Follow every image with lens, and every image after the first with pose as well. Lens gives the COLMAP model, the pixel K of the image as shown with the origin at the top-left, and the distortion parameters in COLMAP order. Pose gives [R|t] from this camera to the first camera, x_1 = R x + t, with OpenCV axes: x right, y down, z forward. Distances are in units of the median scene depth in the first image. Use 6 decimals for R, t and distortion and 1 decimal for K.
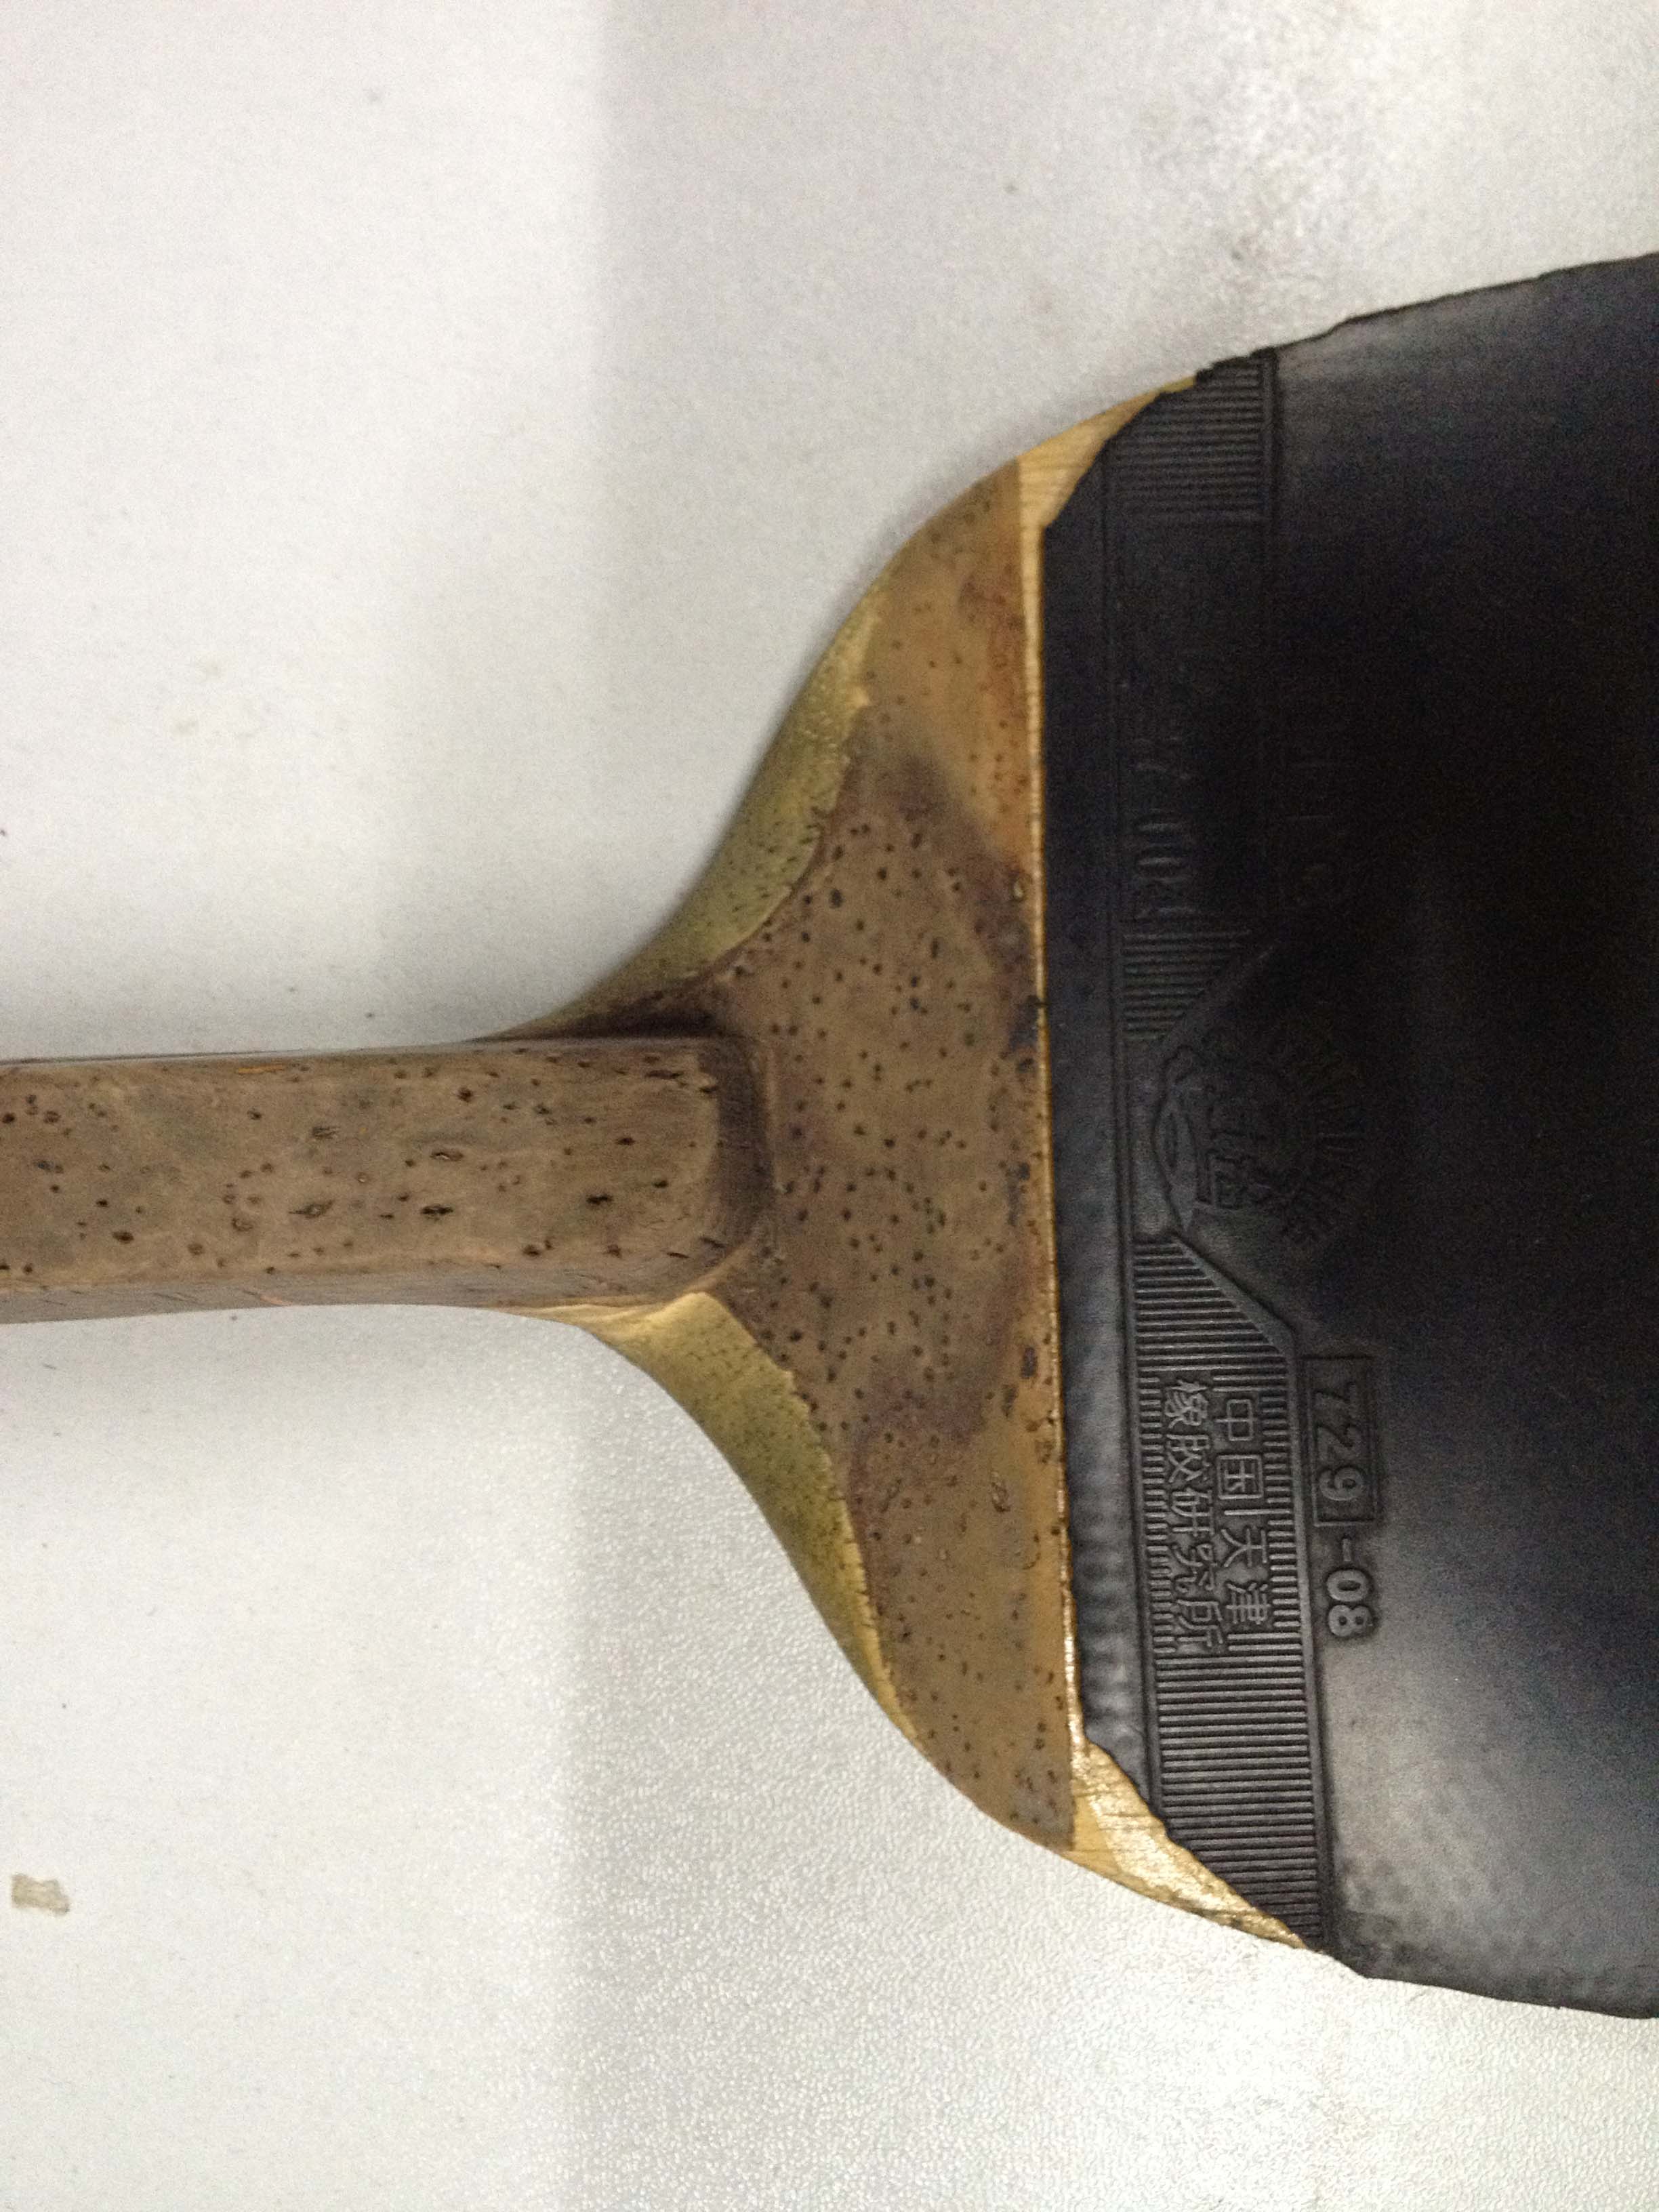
lens RADIAL K [[2276.4, 0, 824.7], [0, 2276.4, 1107.5], [0, 0, 1]] dist [0.009978, 0.003152]
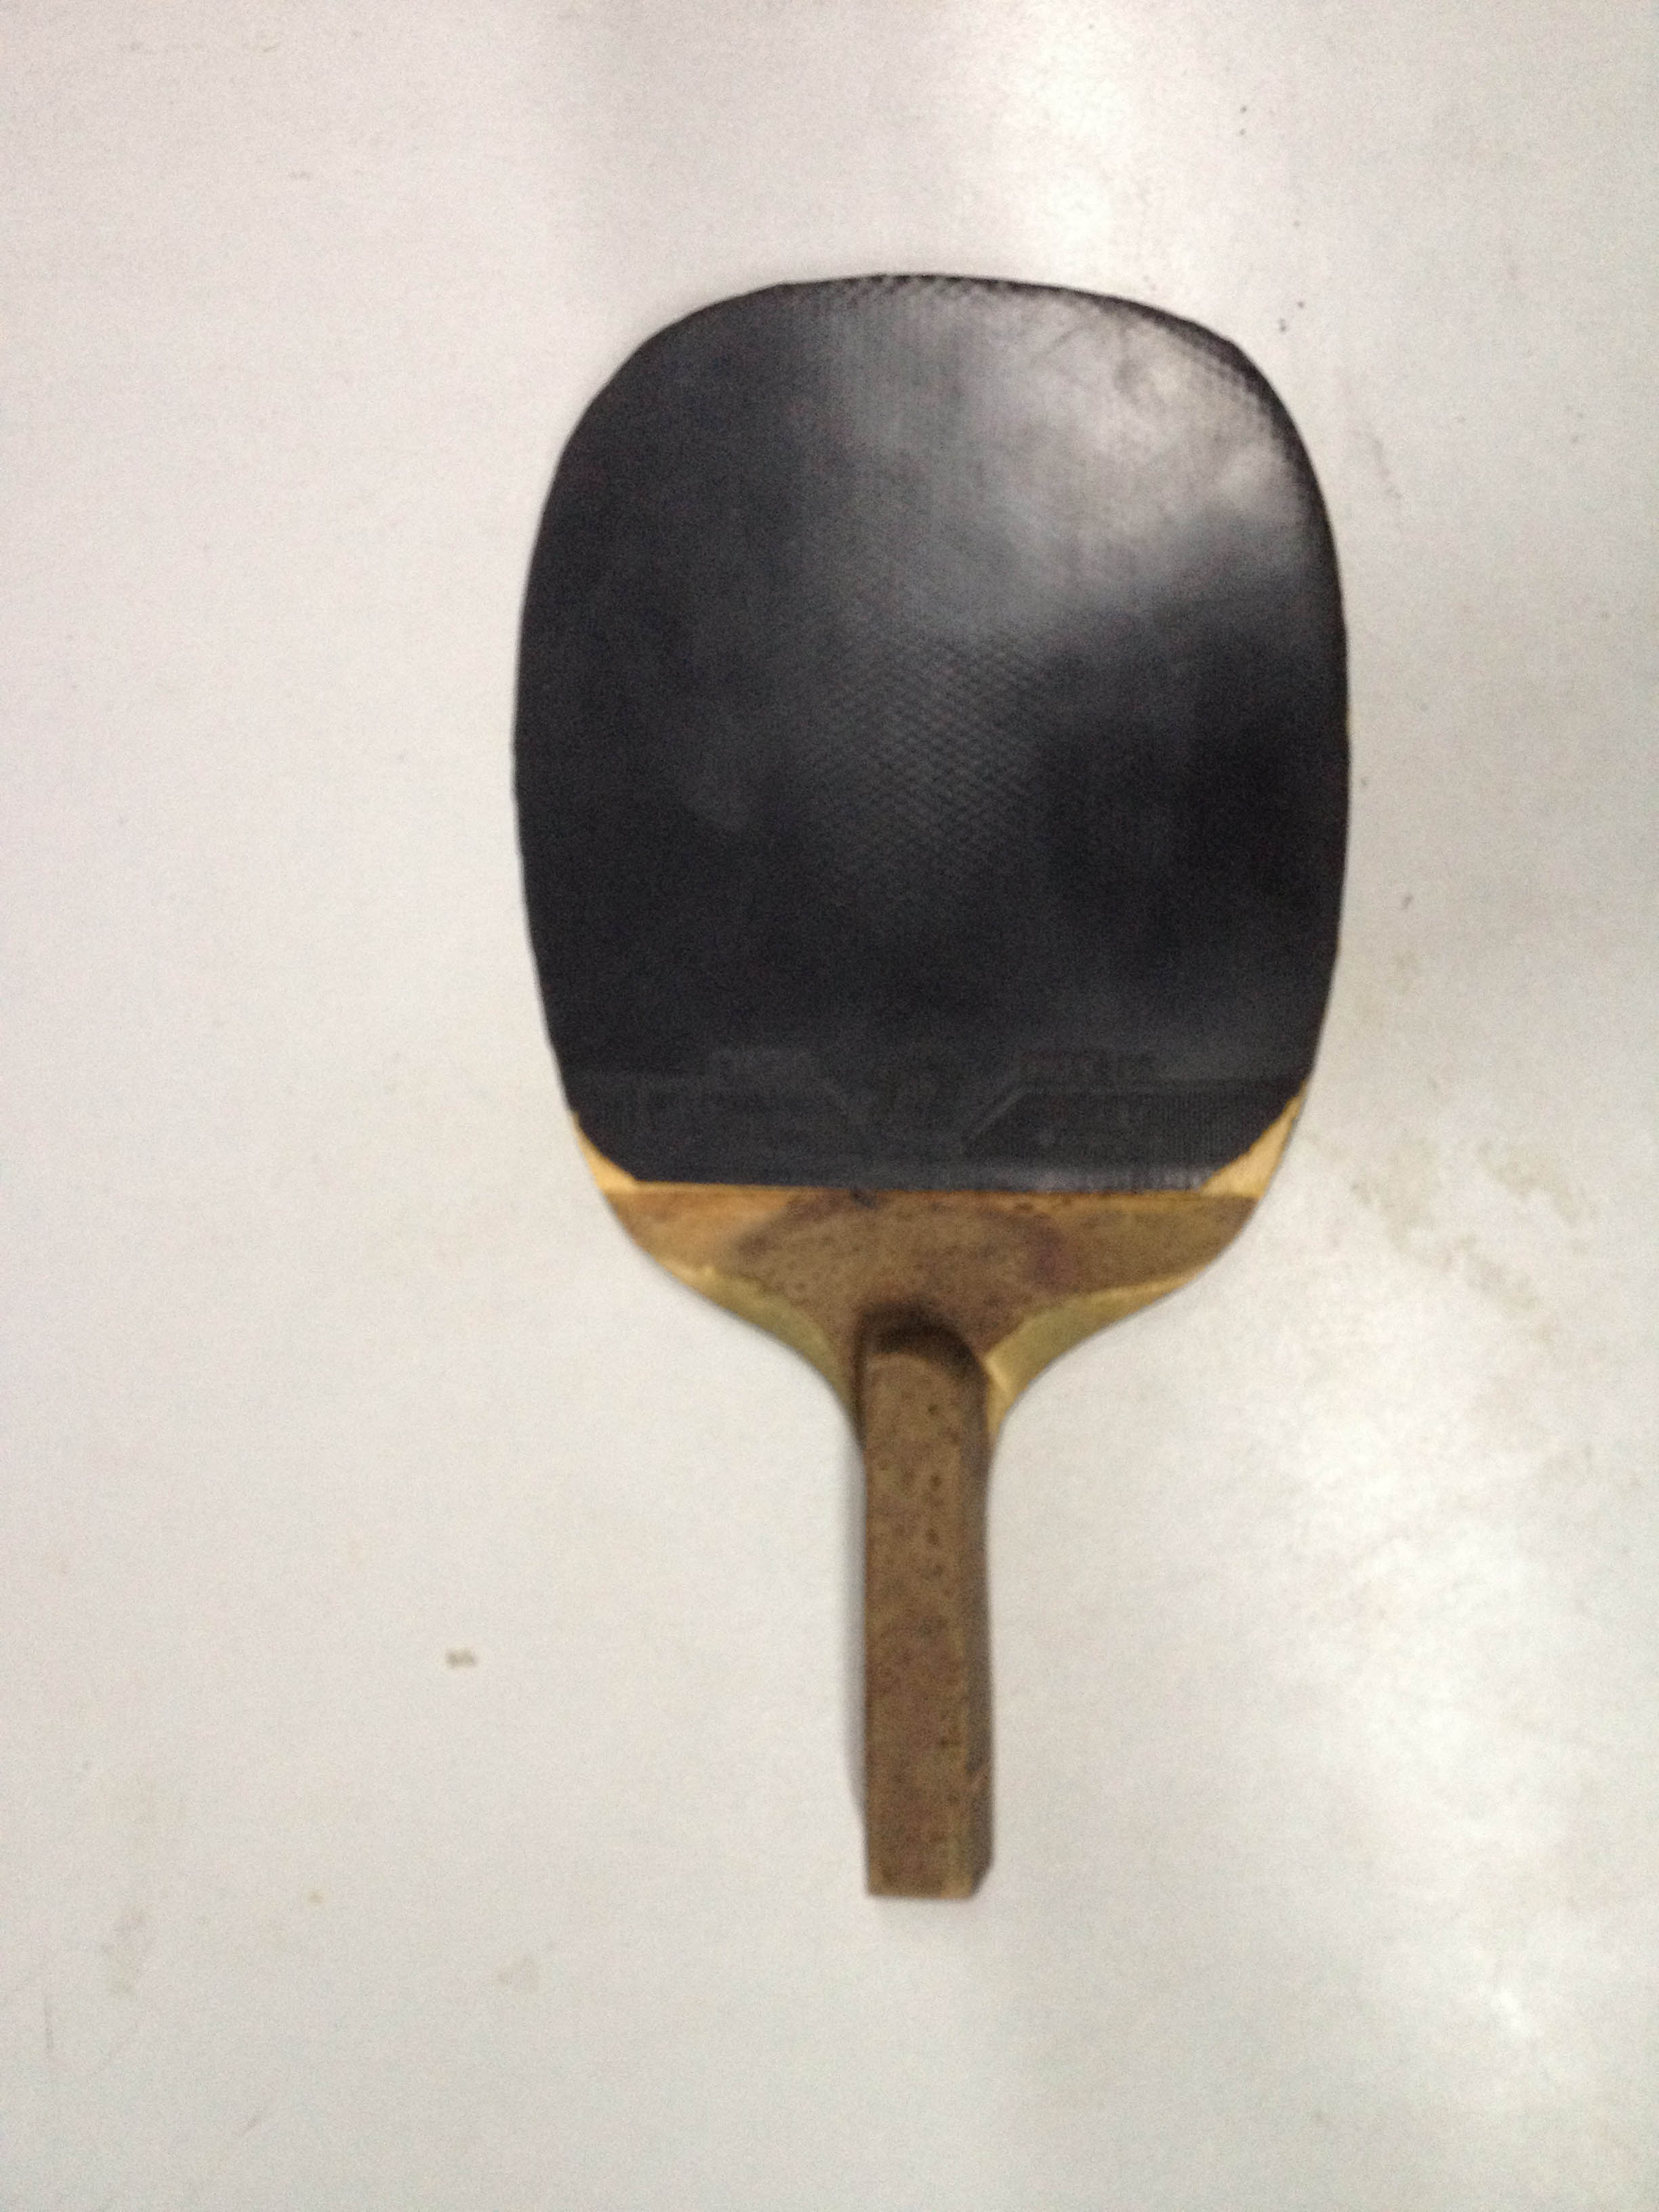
lens RADIAL K [[2276.4, 0, 824.7], [0, 2276.4, 1107.5], [0, 0, 1]] dist [0.009978, 0.003152]
pose [[0.041329, -0.998979, -0.018234, 0.211525], [0.996947, 0.042442, -0.065544, 0.061087], [0.066251, -0.015470, 0.997683, -1.112140]]
